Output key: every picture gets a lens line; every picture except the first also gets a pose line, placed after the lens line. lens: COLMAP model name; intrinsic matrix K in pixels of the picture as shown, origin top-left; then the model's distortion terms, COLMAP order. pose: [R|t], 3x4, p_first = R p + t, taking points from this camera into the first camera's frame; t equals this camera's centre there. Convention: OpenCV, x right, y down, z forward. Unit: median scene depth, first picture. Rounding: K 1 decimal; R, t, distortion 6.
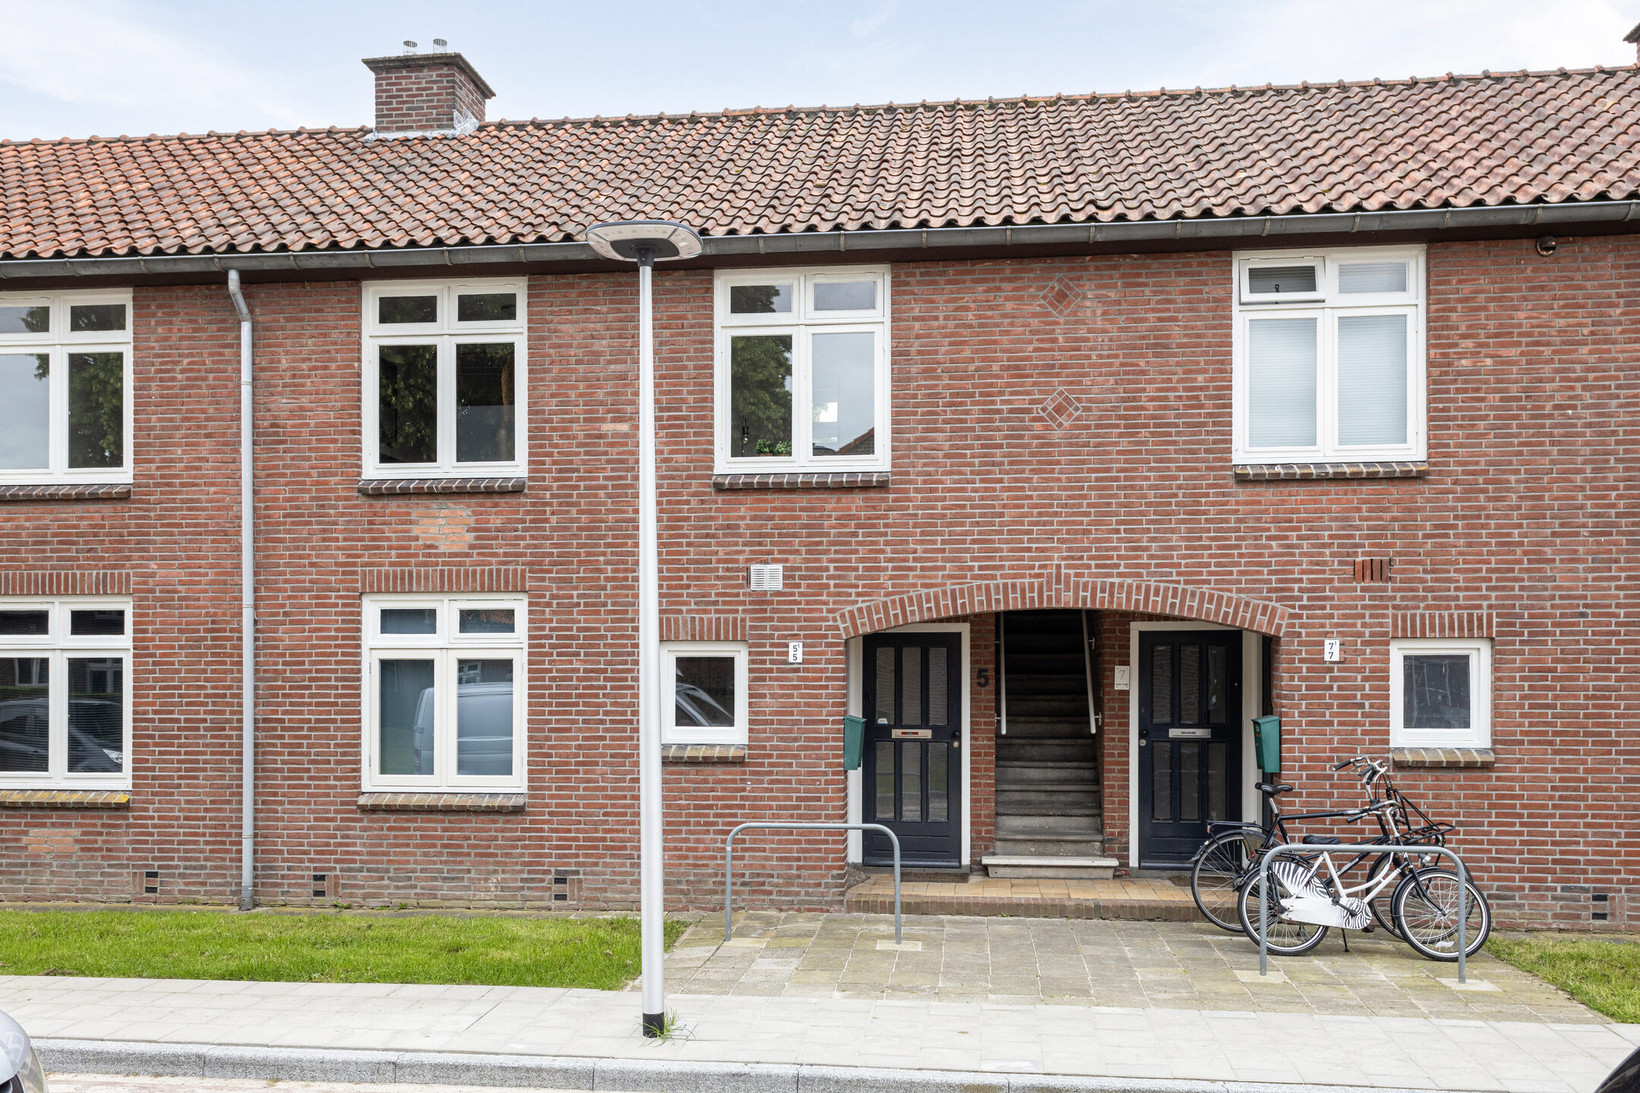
lens RADIAL K [[1381.6, 0, 818.9], [0, 1381.6, 592.3], [0, 0, 1]] dist [0.015863, -0.000741]
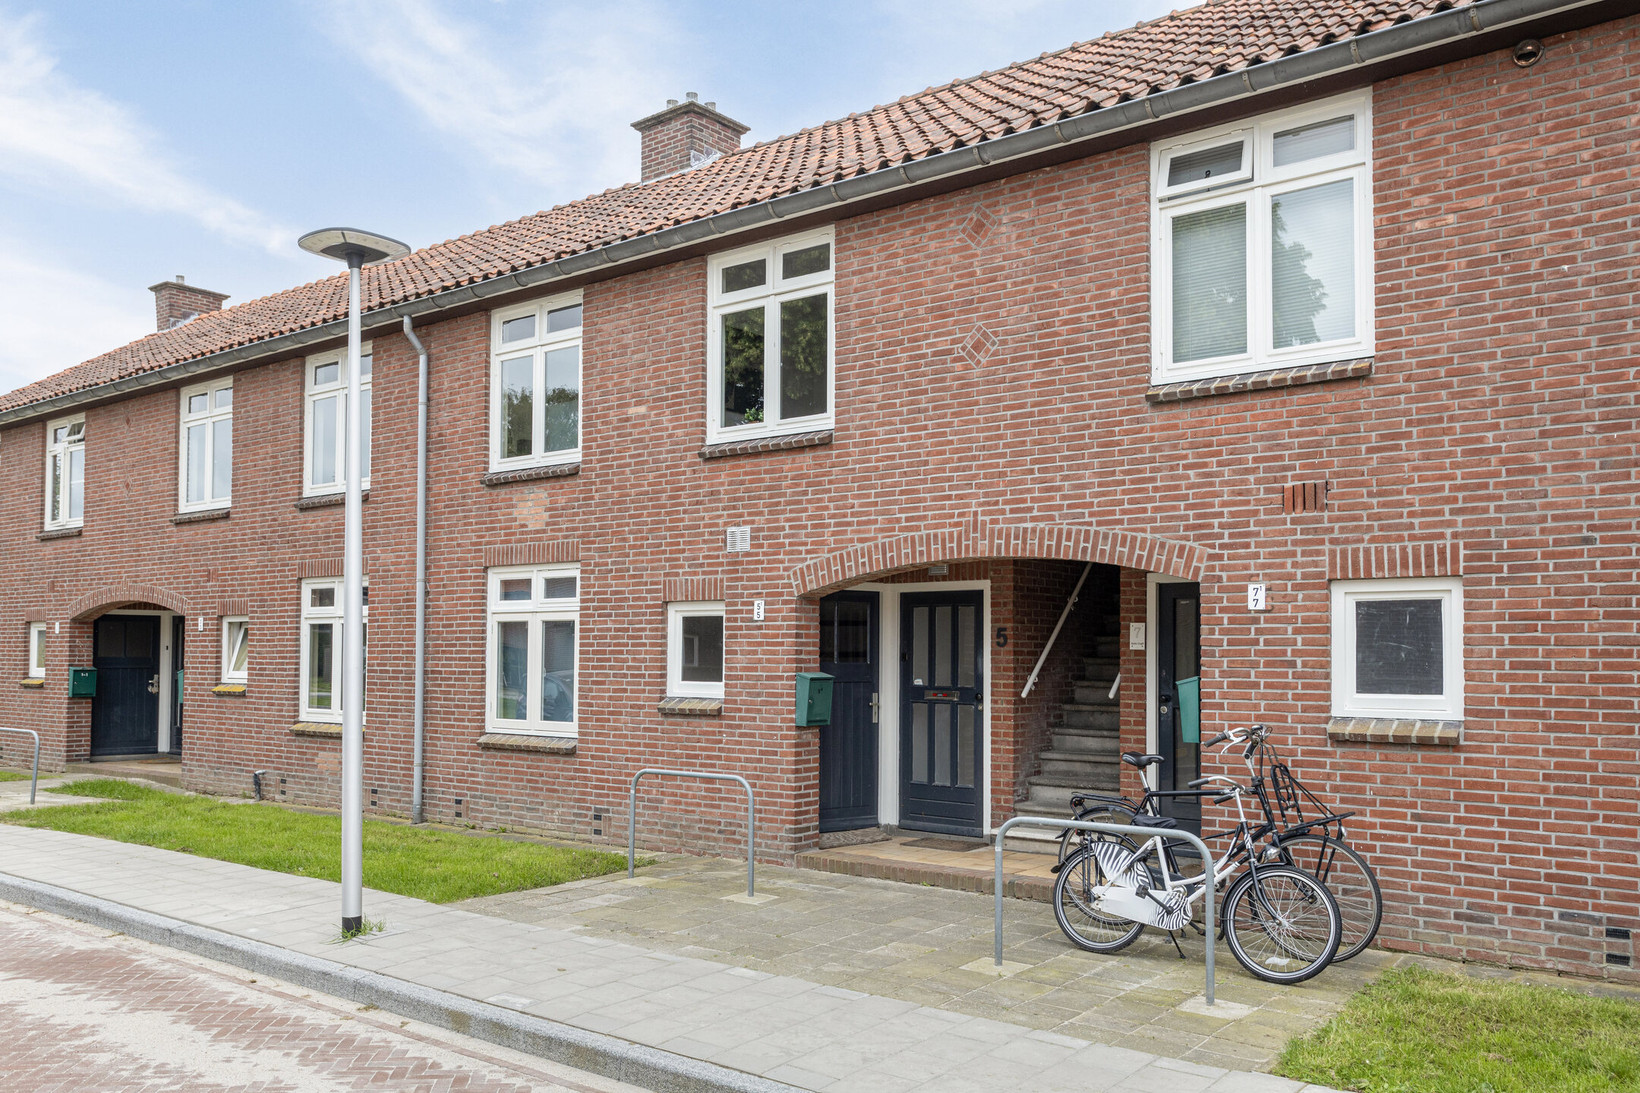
lens RADIAL K [[1308.3, 0, 820.0], [0, 1308.3, 546.5], [0, 0, 1]] dist [0.005495, 0.005730]
pose [[0.849952, -0.040100, -0.525332, 0.529969], [0.024667, 0.999035, -0.036350, 0.032082], [0.526283, 0.017937, 0.850120, 0.187545]]
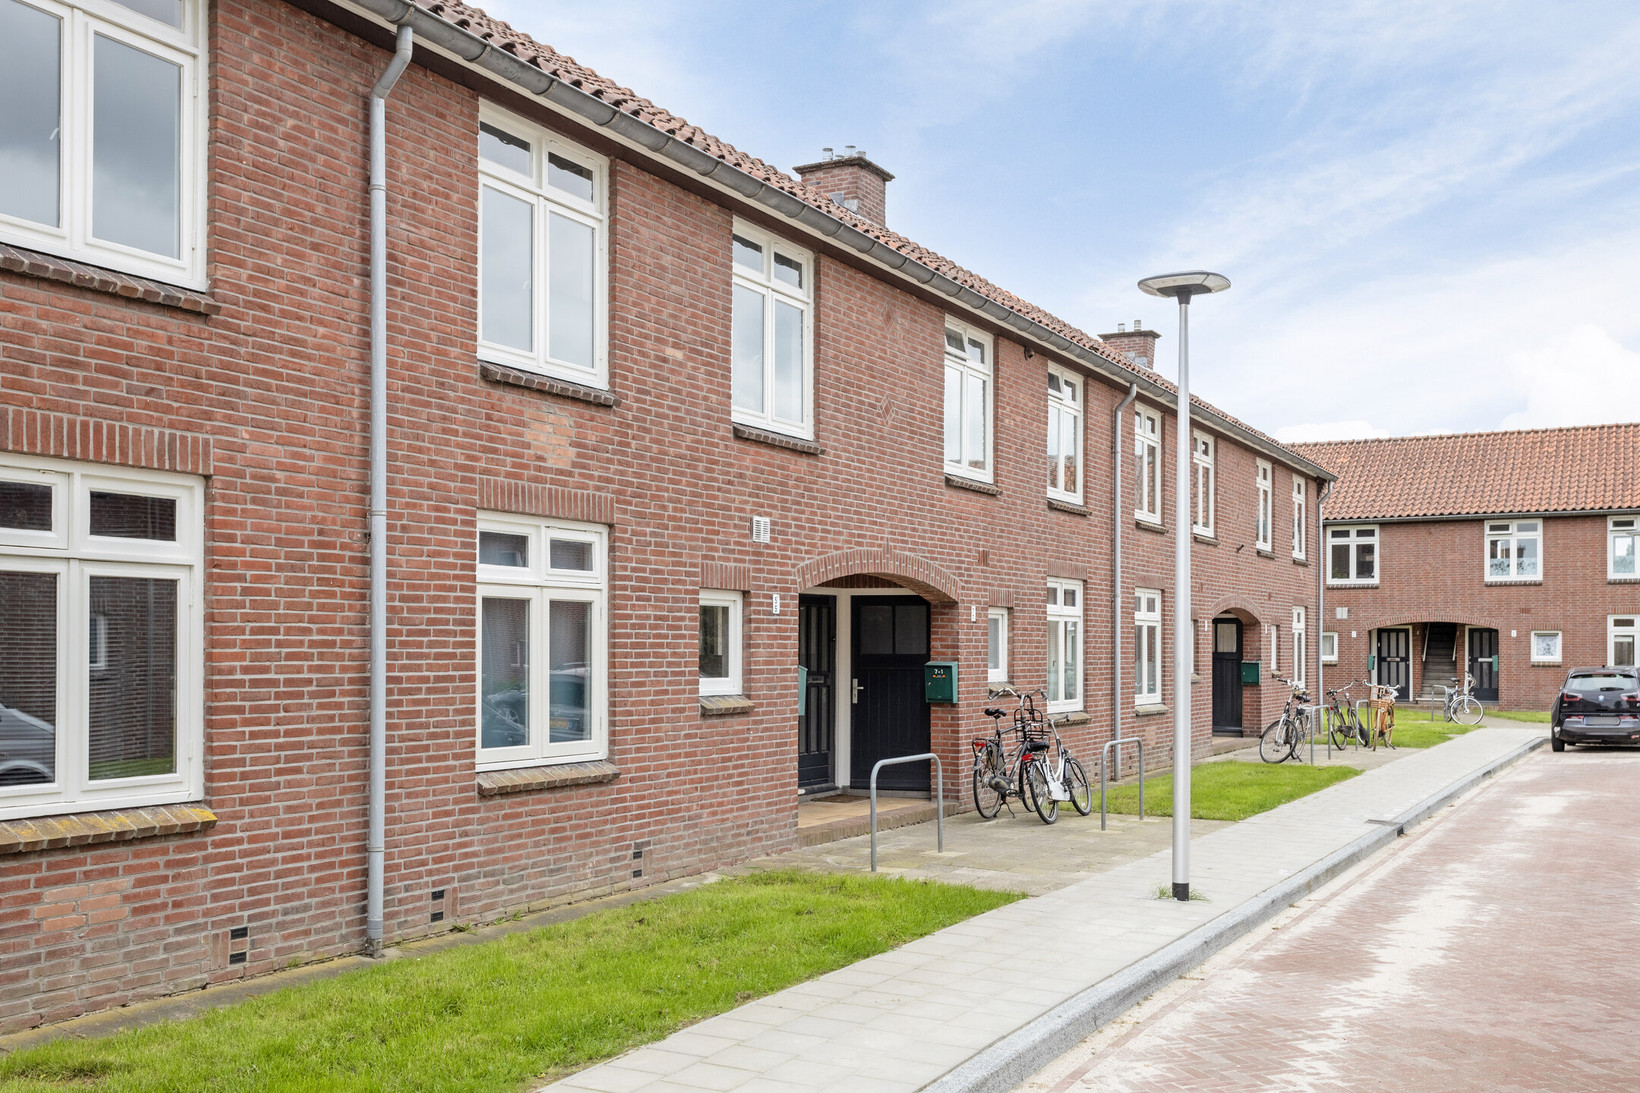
lens RADIAL K [[1531.7, 0, 820.0], [0, 1531.7, 546.5], [0, 0, 1]] dist [0.002605, 0.006579]
pose [[0.387372, 0.063452, 0.919738, -1.047290], [-0.051506, 0.997560, -0.047127, 0.052110], [-0.920484, -0.029116, 0.389694, 0.515036]]
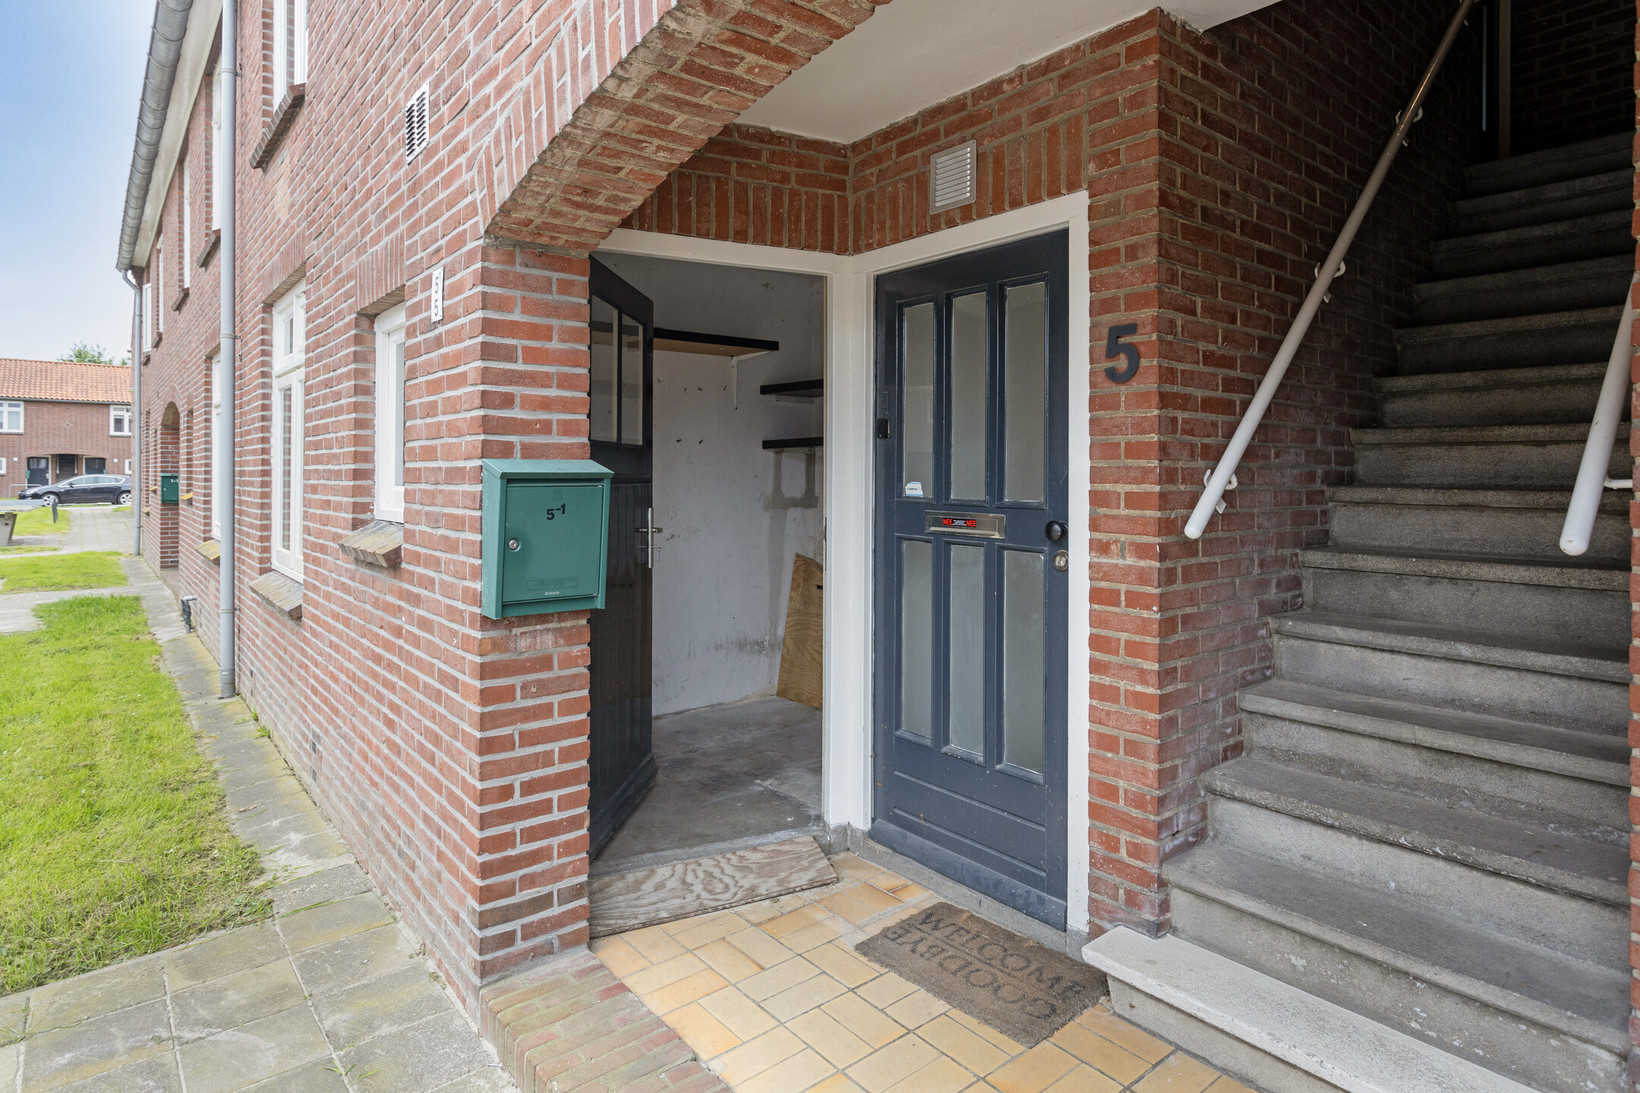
lens RADIAL K [[901.8, 0, 822.3], [0, 901.8, 452.5], [0, 0, 1]] dist [0.000016, 0.000370]
pose [[0.715147, -0.015074, -0.698812, 0.231569], [0.034907, 0.999290, 0.014167, 0.086049], [0.698102, -0.034525, 0.715165, 0.879087]]
